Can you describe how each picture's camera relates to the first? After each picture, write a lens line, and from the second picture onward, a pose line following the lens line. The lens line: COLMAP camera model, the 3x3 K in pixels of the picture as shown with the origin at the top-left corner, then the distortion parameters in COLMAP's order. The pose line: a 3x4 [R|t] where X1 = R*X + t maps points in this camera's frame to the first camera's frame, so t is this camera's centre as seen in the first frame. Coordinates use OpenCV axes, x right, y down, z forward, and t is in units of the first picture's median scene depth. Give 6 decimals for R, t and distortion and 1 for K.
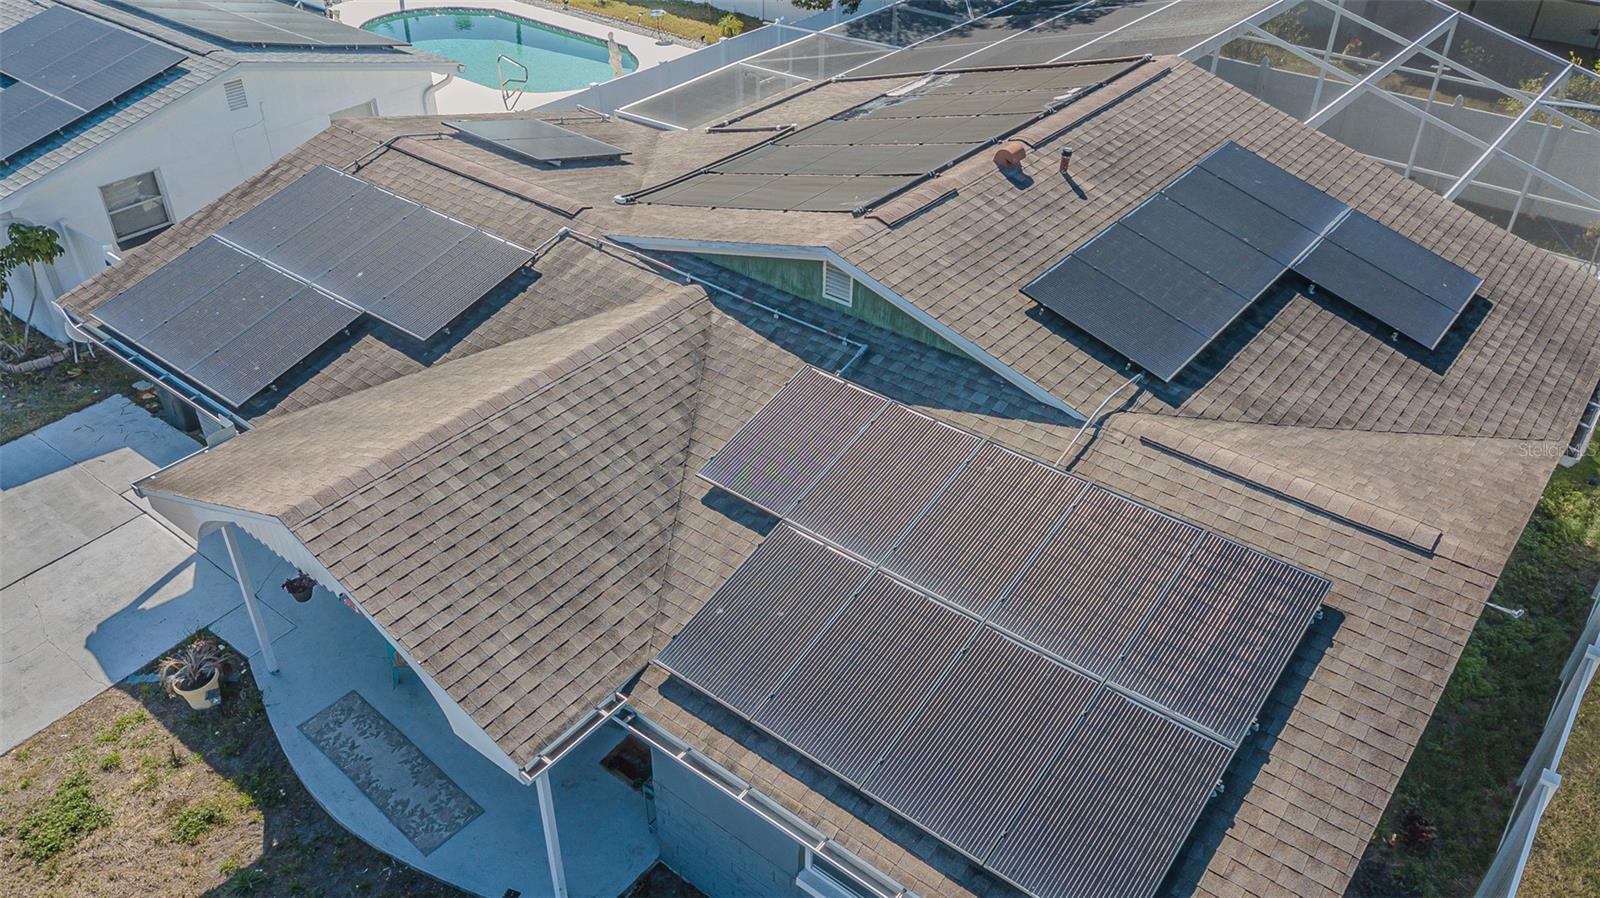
lens RADIAL K [[1241.0, 0, 799.6], [0, 1241.0, 454.2], [0, 0, 1]] dist [0.005559, -0.004832]
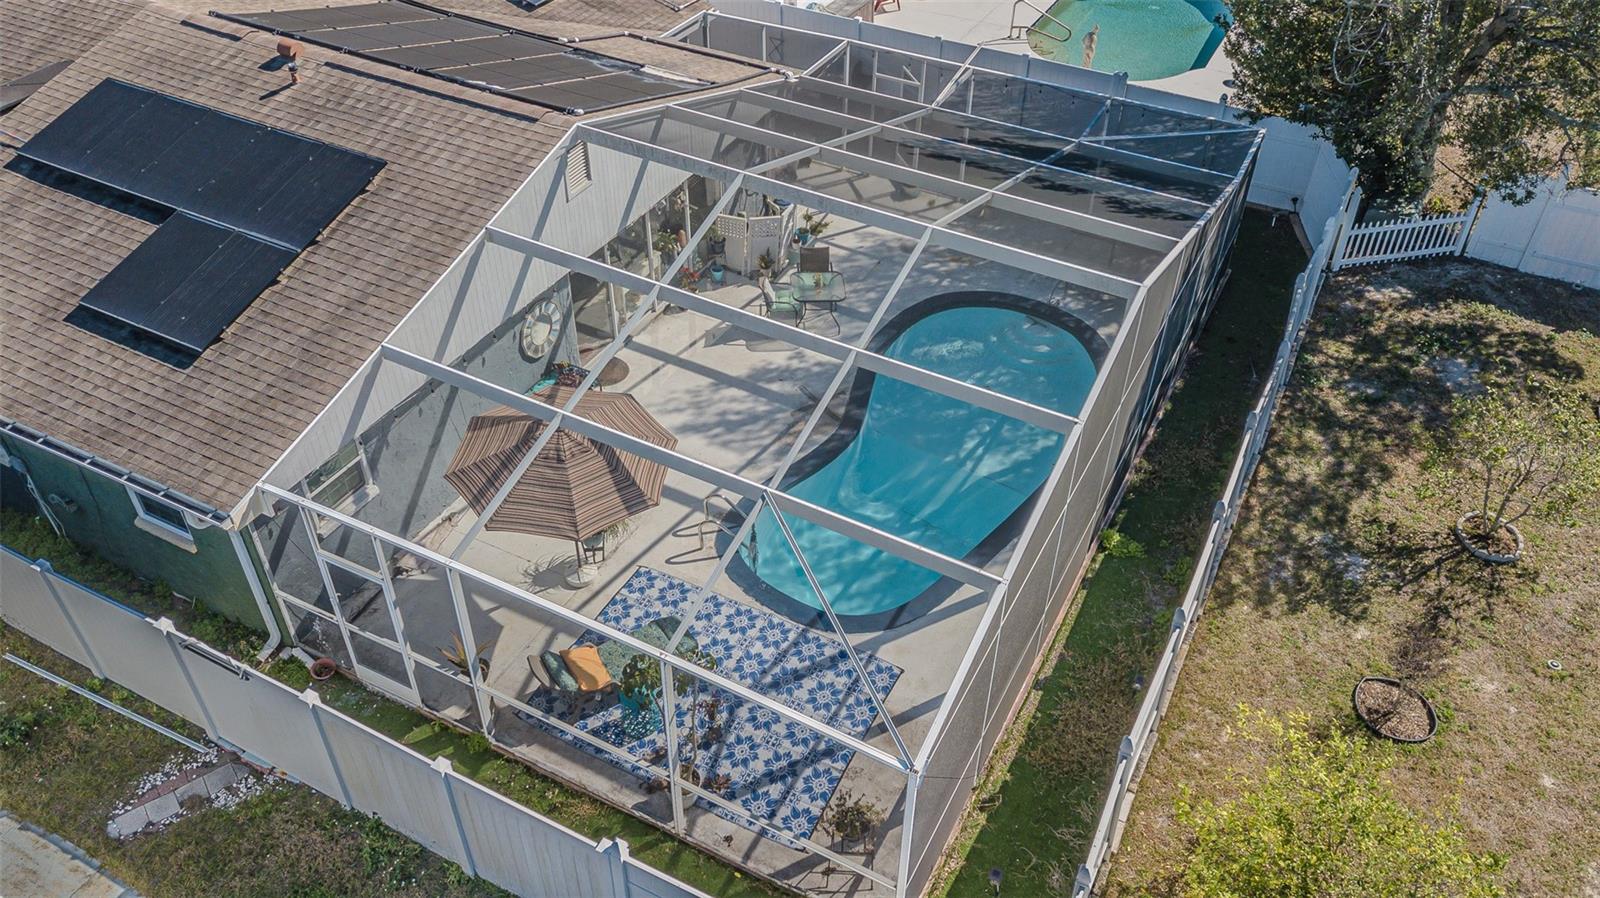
lens RADIAL K [[1241.0, 0, 817.8], [0, 1241.0, 457.1], [0, 0, 1]] dist [0.005559, -0.004832]
pose [[0.186678, 0.636534, -0.748315, 1.498983], [-0.575457, 0.688202, 0.441845, -0.834760], [0.796242, 0.348141, 0.494770, 0.973864]]
